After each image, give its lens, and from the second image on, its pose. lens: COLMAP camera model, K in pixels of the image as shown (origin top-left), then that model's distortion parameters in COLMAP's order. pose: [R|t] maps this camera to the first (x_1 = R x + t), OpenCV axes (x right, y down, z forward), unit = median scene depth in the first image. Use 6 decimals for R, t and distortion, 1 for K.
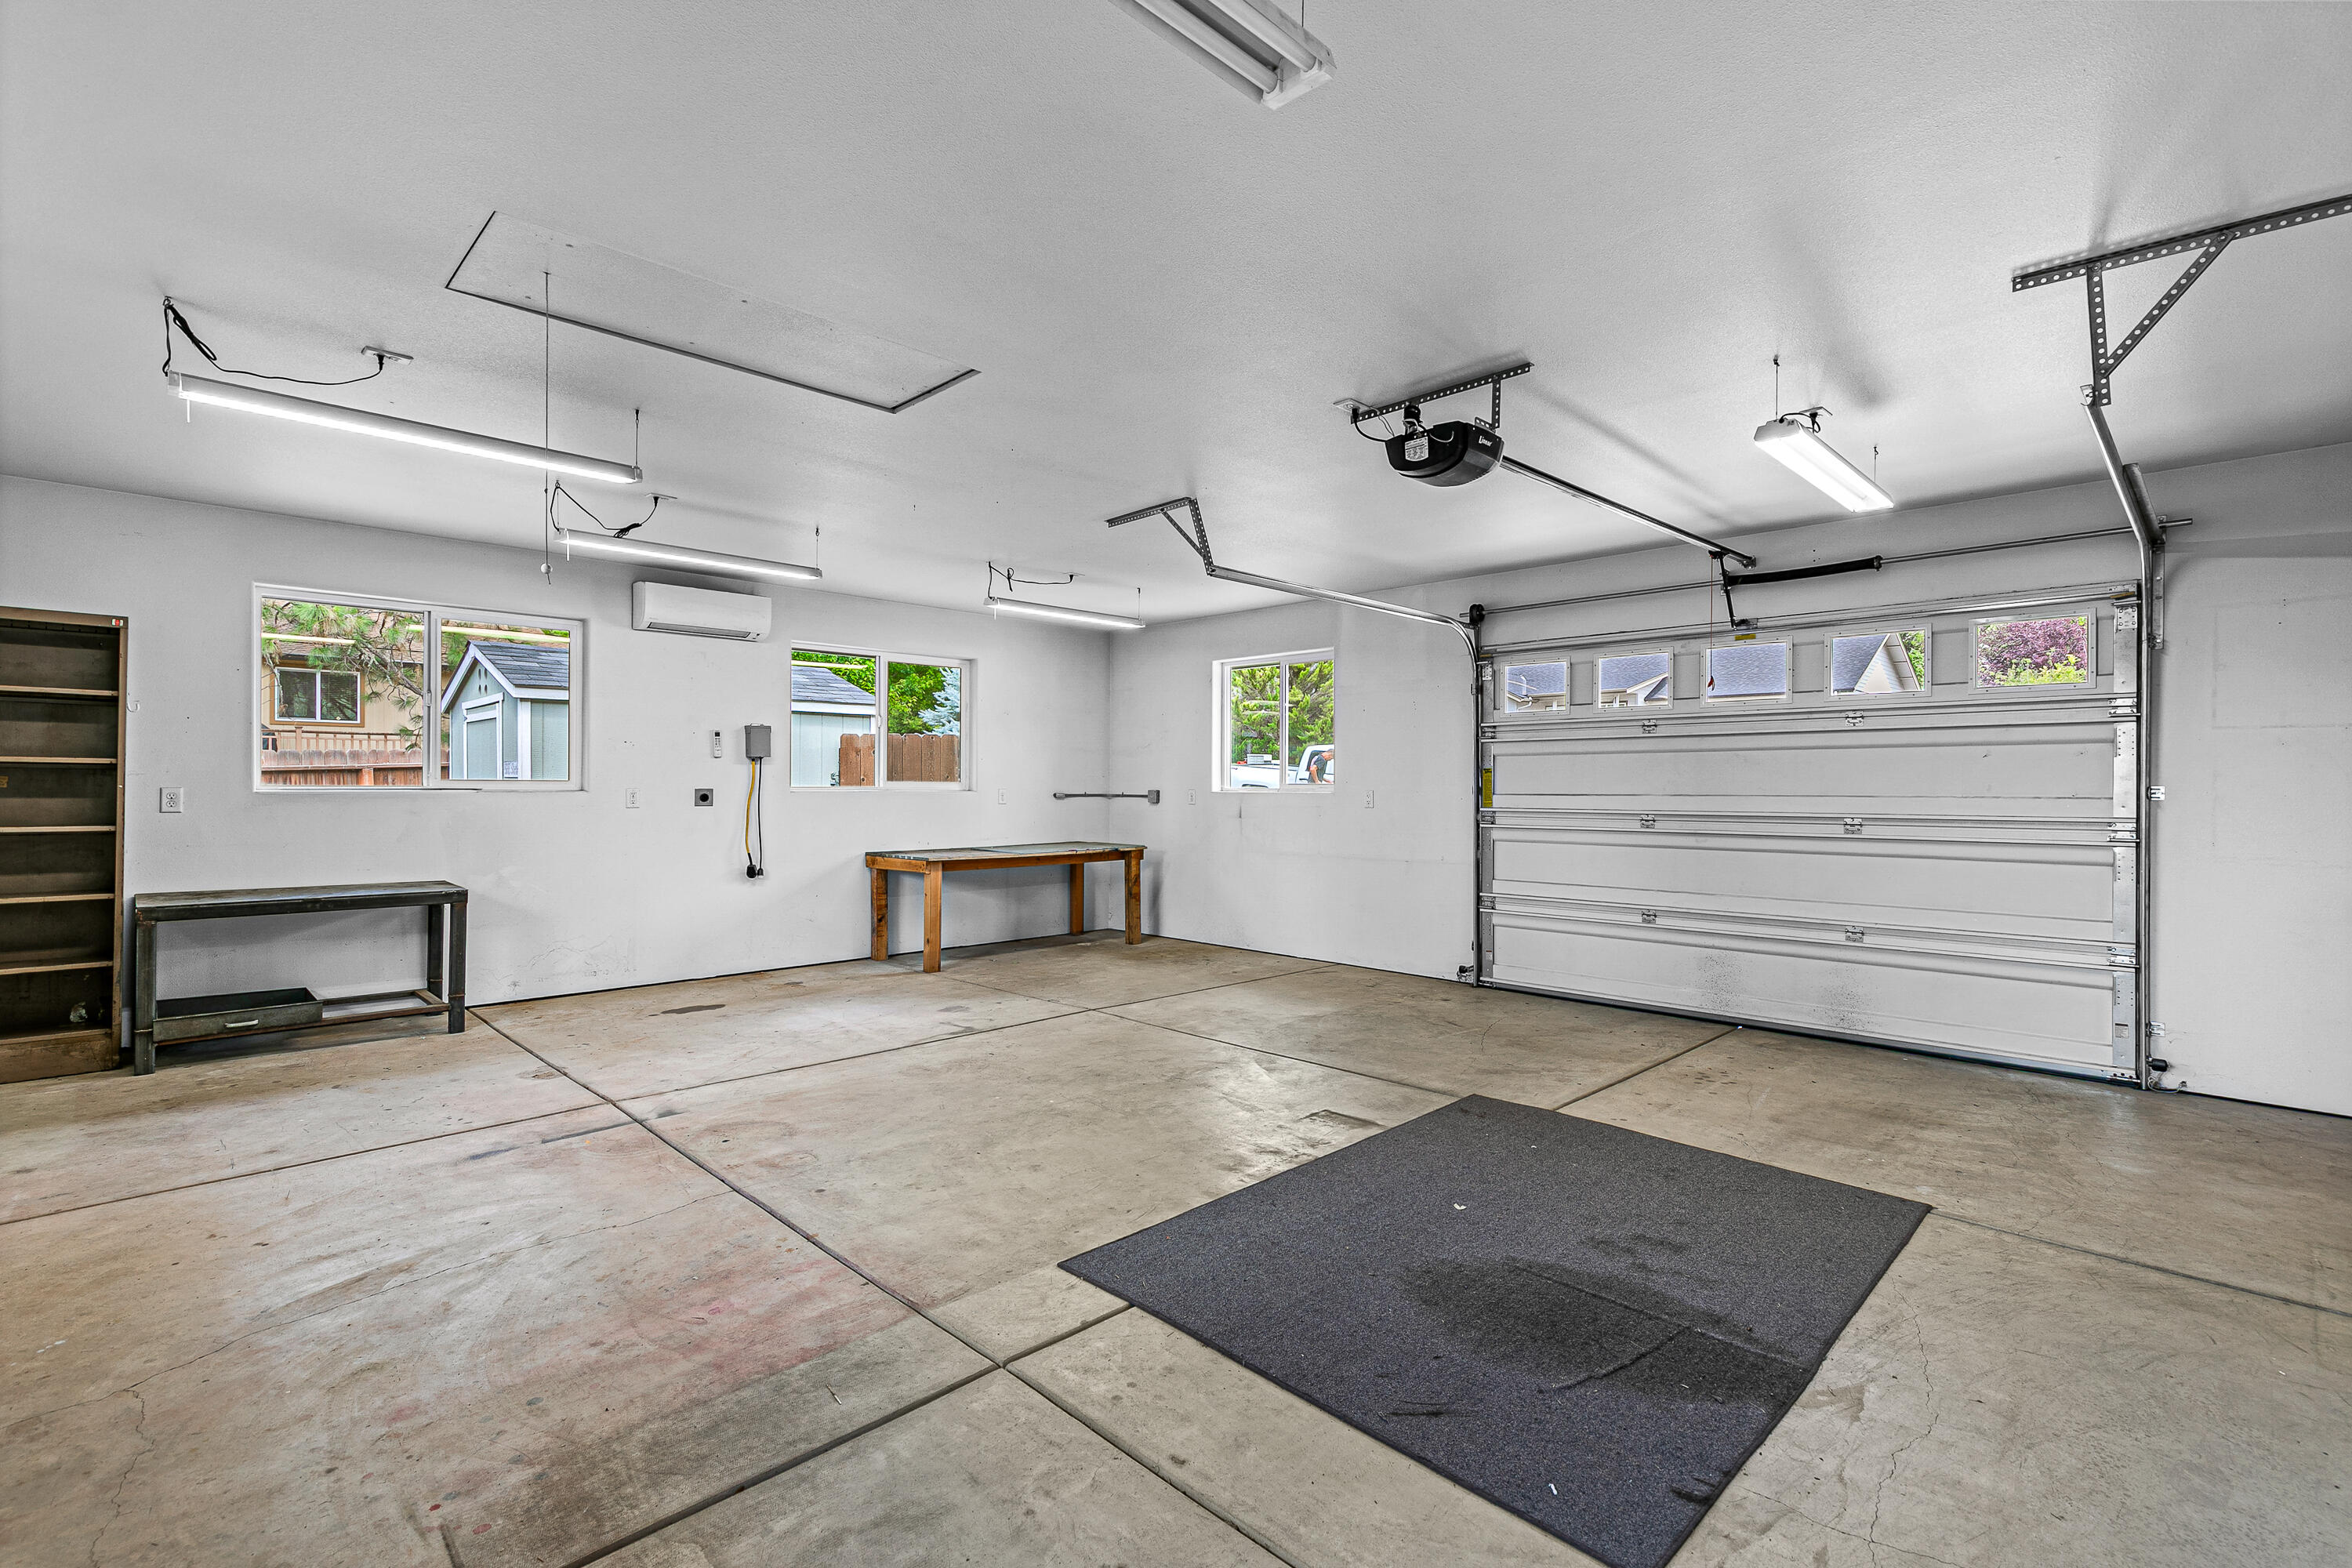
lens RADIAL K [[1068.7, 0, 1183.2], [0, 1068.7, 789.8], [0, 0, 1]] dist [0.013301, -0.001340]
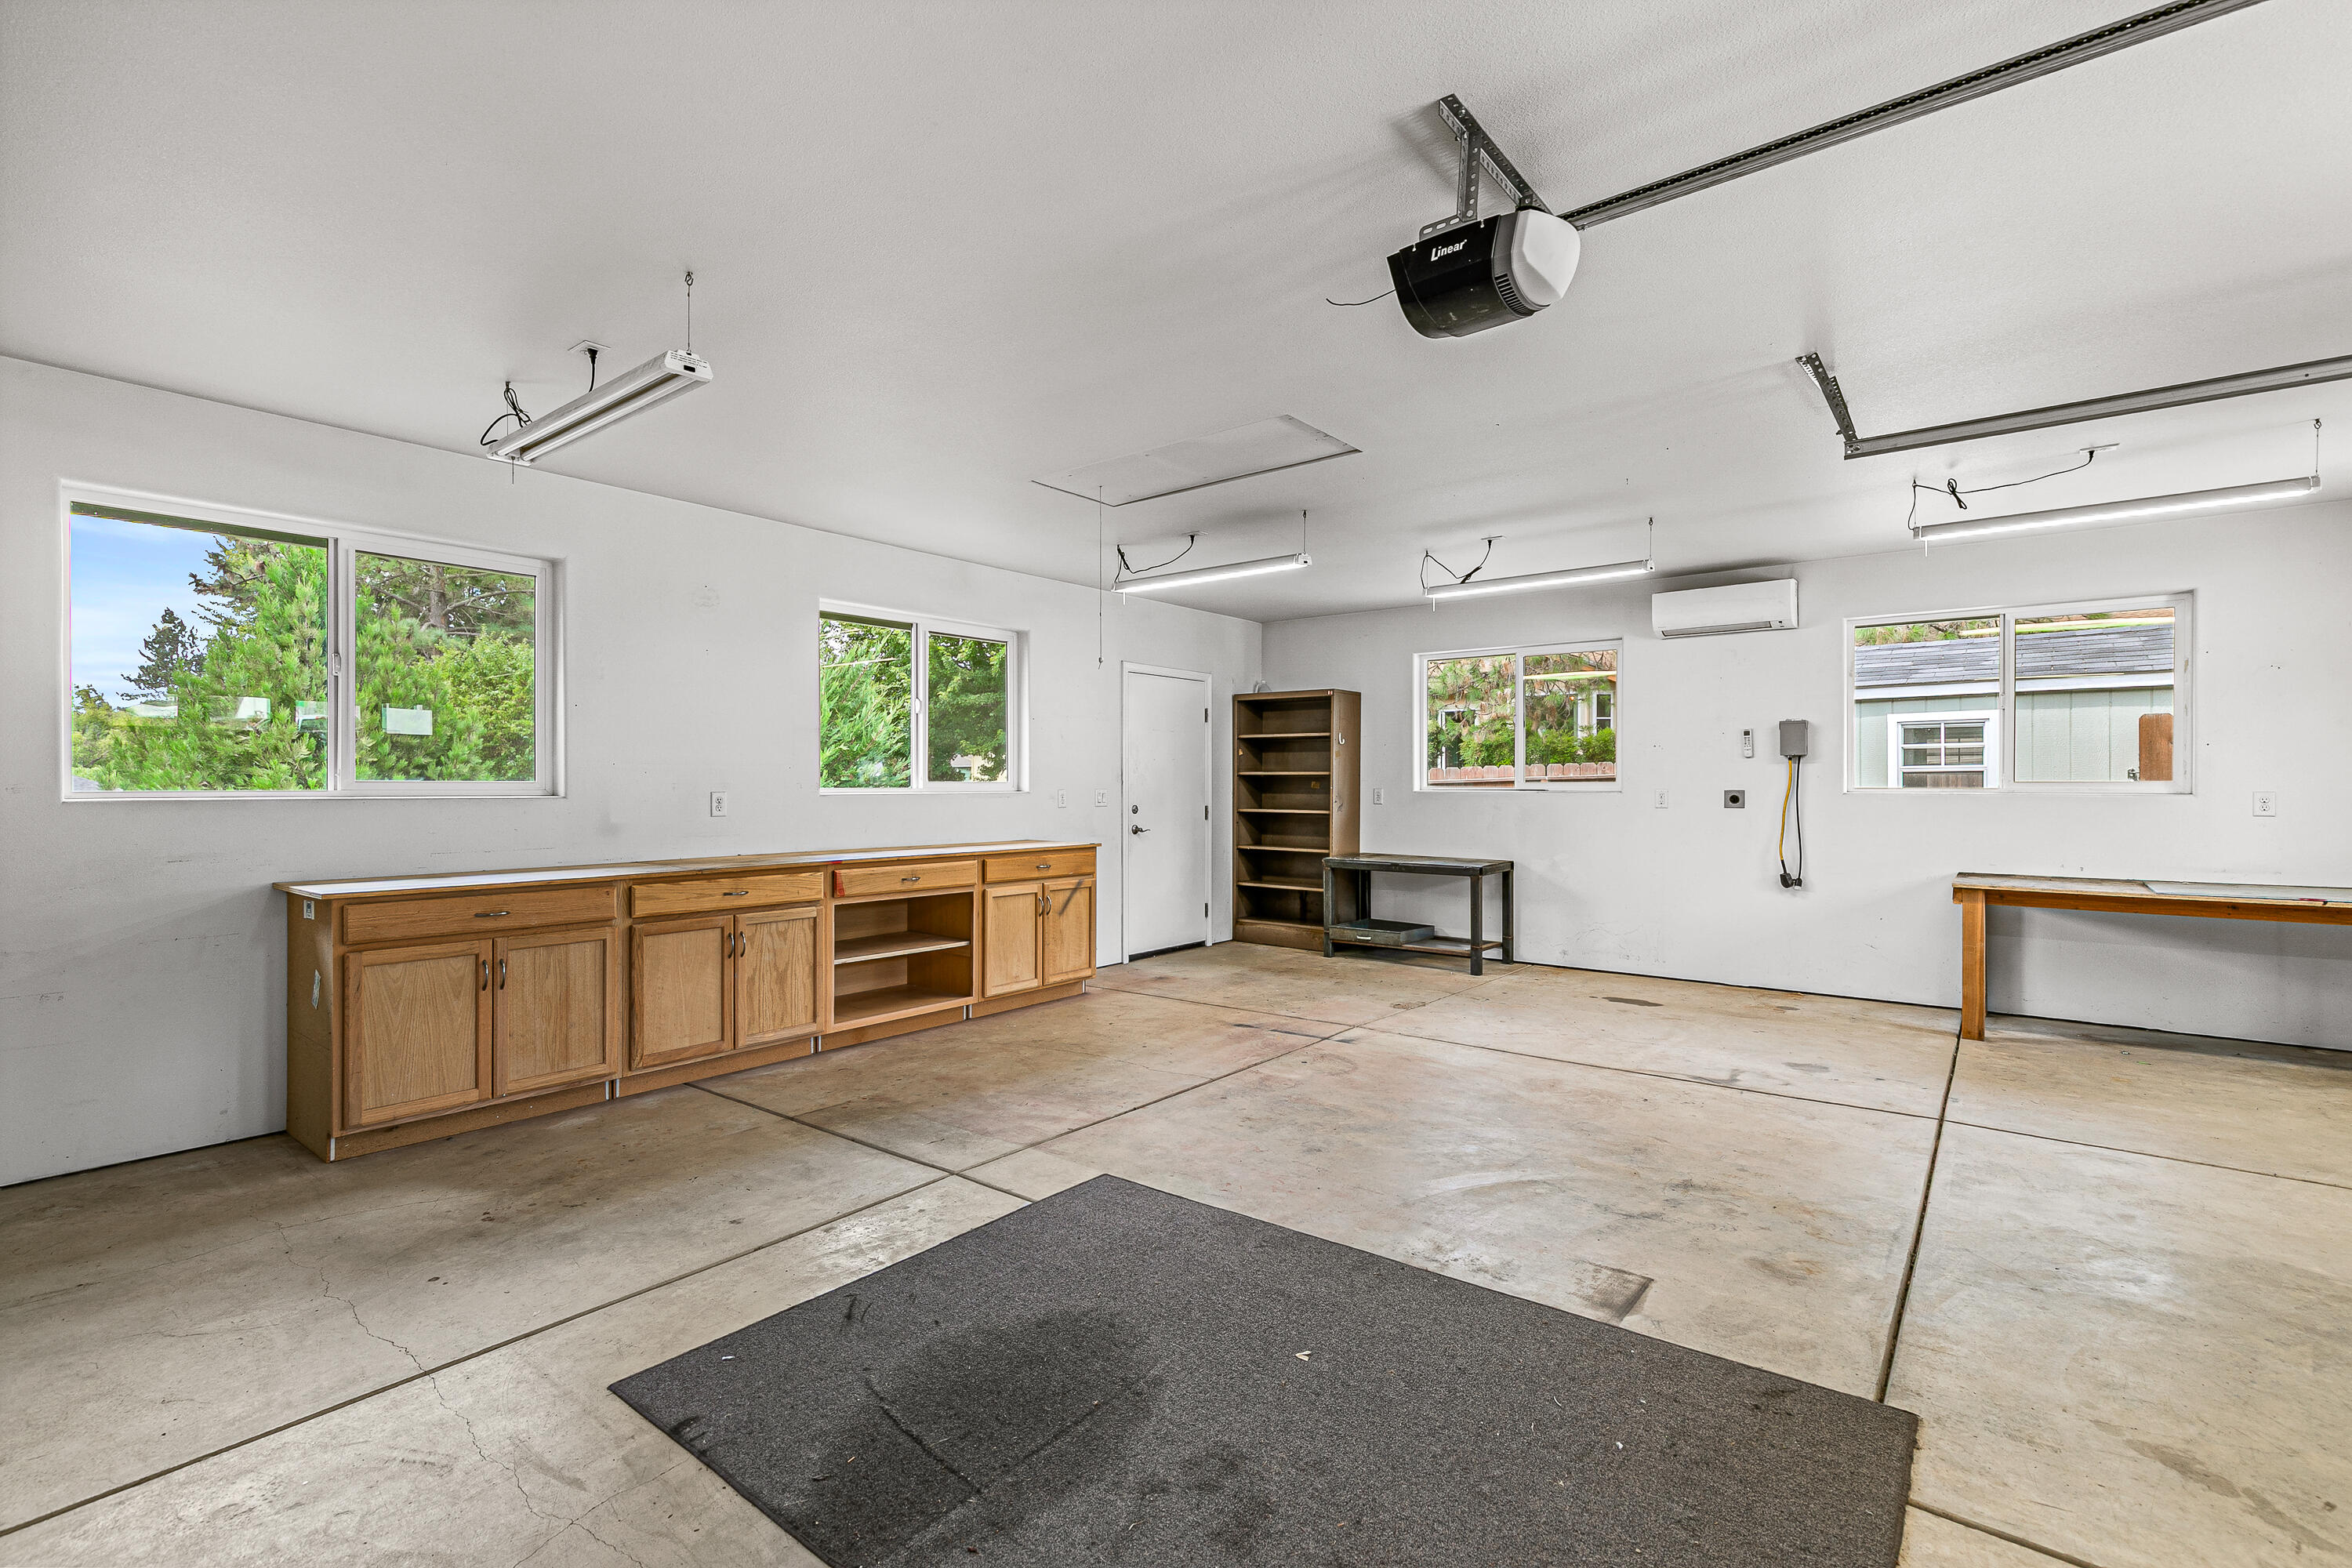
lens RADIAL K [[1068.7, 0, 1180.1], [0, 1068.7, 781.7], [0, 0, 1]] dist [0.013301, -0.001340]
pose [[0.112856, -0.008254, -0.993577, 0.781559], [-0.002486, 0.999960, -0.008590, 0.001713], [0.993608, 0.003439, 0.112830, 0.660366]]
